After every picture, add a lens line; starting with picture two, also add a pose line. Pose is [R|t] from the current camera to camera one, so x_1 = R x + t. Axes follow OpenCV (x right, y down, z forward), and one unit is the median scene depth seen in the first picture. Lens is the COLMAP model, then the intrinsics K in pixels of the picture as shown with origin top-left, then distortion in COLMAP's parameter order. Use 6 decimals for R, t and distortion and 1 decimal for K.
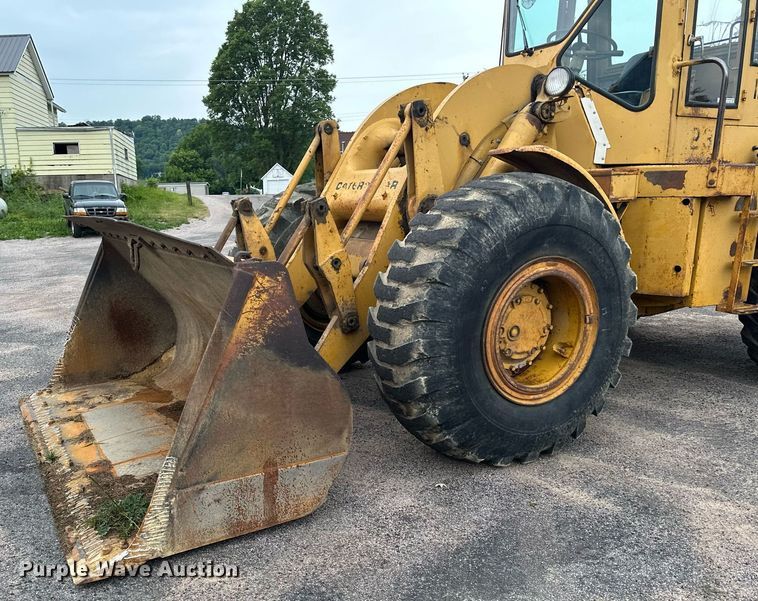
lens RADIAL K [[672.5, 0, 284.4], [0, 672.5, 362.4], [0, 0, 1]] dist [0.127048, -0.213464]
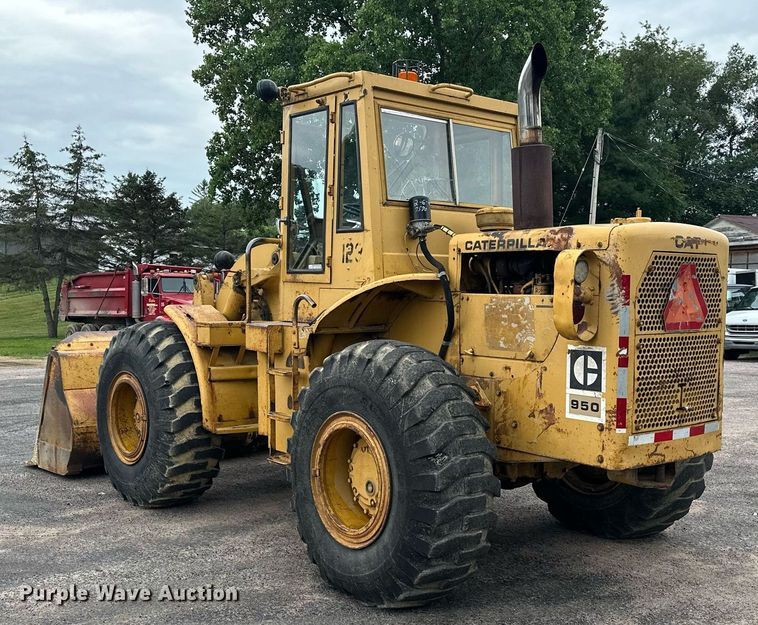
lens RADIAL K [[867.3, 0, 432.9], [0, 867.3, 348.5], [0, 0, 1]] dist [0.156622, -0.295468]
pose [[0.296544, 0.087321, -0.951019, 2.255663], [-0.247491, 0.968818, 0.011783, -0.358601], [0.922393, 0.231875, 0.308909, 0.870489]]
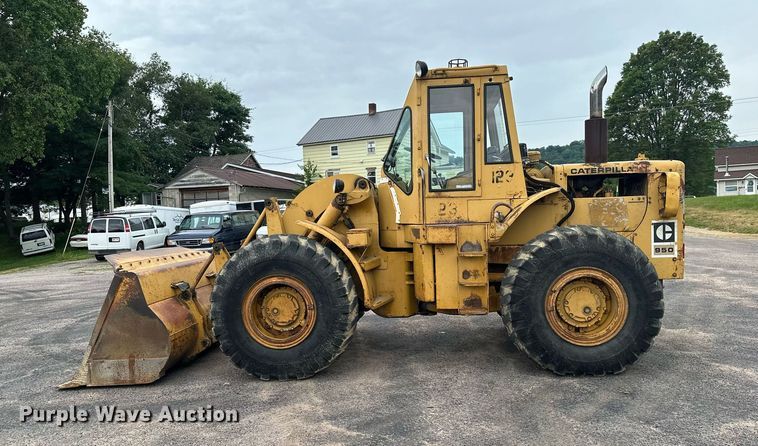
lens RADIAL K [[580.4, 0, 377.0], [0, 580.4, 246.2], [0, 0, 1]] dist [0.134823, -0.193783]
pose [[0.870900, 0.018031, -0.491129, 1.300308], [-0.102752, 0.983922, -0.146082, -0.011123], [0.480598, 0.177687, 0.858751, -0.331547]]
